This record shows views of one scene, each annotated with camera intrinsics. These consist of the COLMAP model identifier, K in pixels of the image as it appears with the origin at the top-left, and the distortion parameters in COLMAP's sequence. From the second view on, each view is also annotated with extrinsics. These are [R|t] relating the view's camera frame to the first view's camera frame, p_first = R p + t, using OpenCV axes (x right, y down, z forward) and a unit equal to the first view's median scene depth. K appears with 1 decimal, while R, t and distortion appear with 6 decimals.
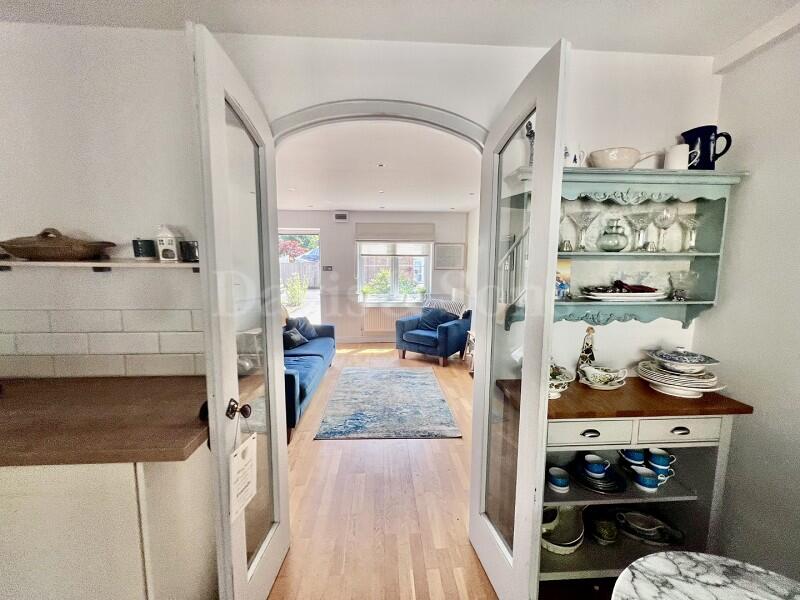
lens RADIAL K [[320.1, 0, 398.5], [0, 320.1, 301.7], [0, 0, 1]] dist [-0.001426, 0.000068]
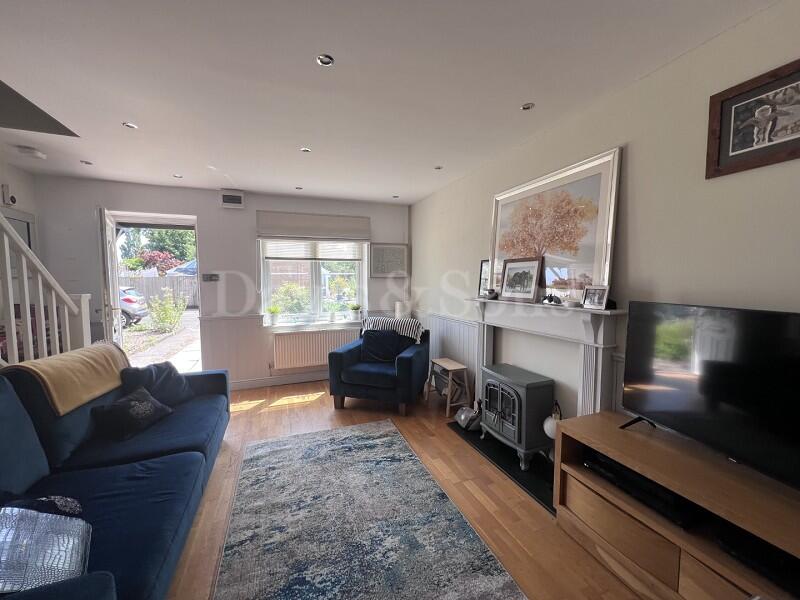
lens RADIAL K [[320.1, 0, 398.5], [0, 320.1, 301.7], [0, 0, 1]] dist [-0.001426, 0.000068]
pose [[0.951738, -0.030210, 0.305420, -0.063773], [0.043927, 0.998306, -0.038139, -0.013843], [-0.303751, 0.049714, 0.951454, 0.287839]]
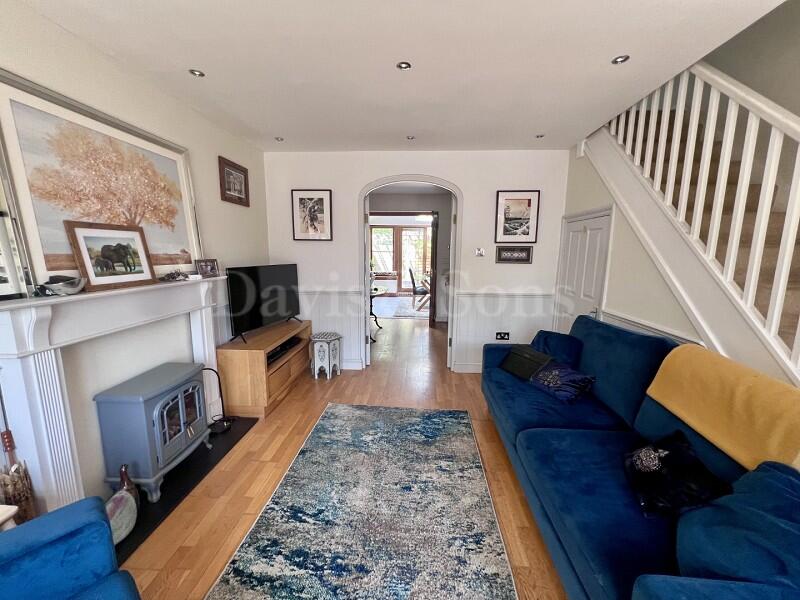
lens RADIAL K [[320.1, 0, 398.5], [0, 320.1, 301.7], [0, 0, 1]] dist [-0.001426, 0.000068]
pose [[-0.992962, -0.032579, 0.113861, -0.071368], [-0.000933, 0.963540, 0.267564, -0.095886], [-0.118426, 0.265575, -0.956789, 0.946669]]
